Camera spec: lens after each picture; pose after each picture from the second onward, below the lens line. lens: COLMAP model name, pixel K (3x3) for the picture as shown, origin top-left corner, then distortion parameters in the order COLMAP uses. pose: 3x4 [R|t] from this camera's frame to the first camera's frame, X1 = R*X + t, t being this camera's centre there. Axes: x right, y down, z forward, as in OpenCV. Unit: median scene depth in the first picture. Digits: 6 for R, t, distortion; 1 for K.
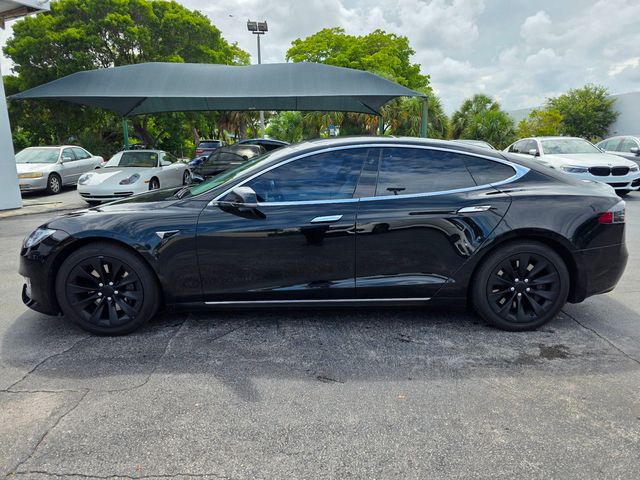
lens RADIAL K [[434.2, 0, 326.8], [0, 434.2, 246.7], [0, 0, 1]] dist [0.040267, -0.037874]
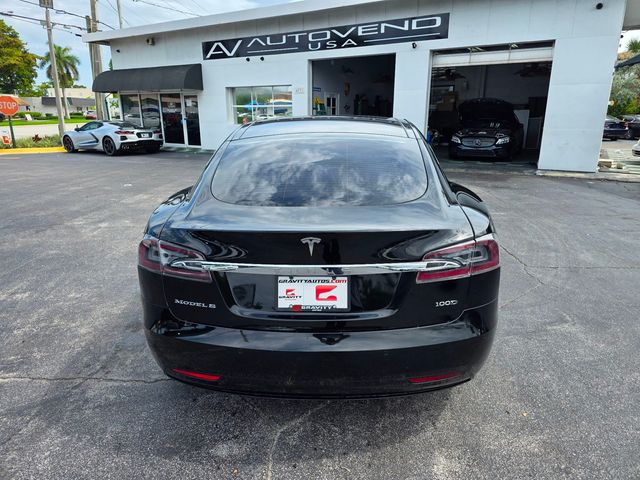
lens RADIAL K [[434.2, 0, 325.2], [0, 434.2, 234.4], [0, 0, 1]] dist [0.040267, -0.037874]
pose [[-0.081751, 0.274677, -0.958055, 1.439109], [-0.214552, 0.933884, 0.286055, -0.389894], [0.973285, 0.228938, -0.017414, 1.449813]]
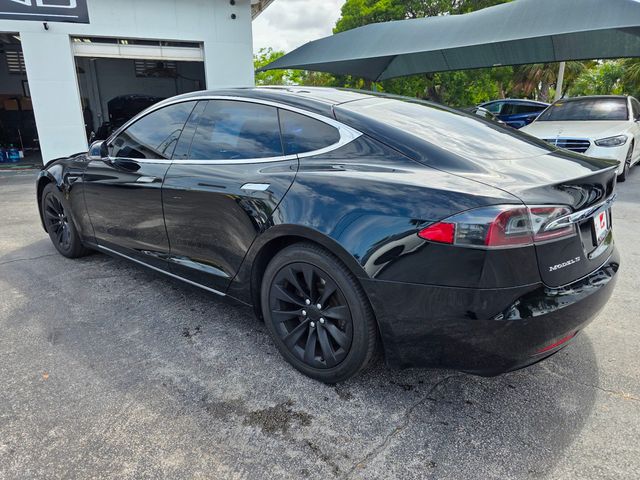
lens RADIAL K [[434.2, 0, 321.4], [0, 434.2, 243.1], [0, 0, 1]] dist [0.040267, -0.037874]
pose [[0.746208, 0.185736, -0.639278, 0.974127], [-0.142211, 0.982598, 0.119487, -0.108134], [0.650346, 0.001750, 0.759636, 0.570998]]
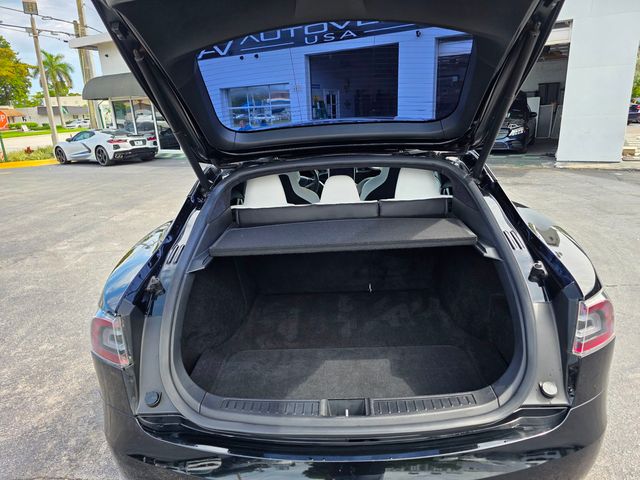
lens RADIAL K [[434.2, 0, 323.2], [0, 434.2, 244.0], [0, 0, 1]] dist [0.040267, -0.037874]
pose [[-0.080710, 0.304388, -0.949123, 1.208494], [-0.170331, 0.934010, 0.314025, -0.392779], [0.982076, 0.187010, -0.023537, 1.400709]]
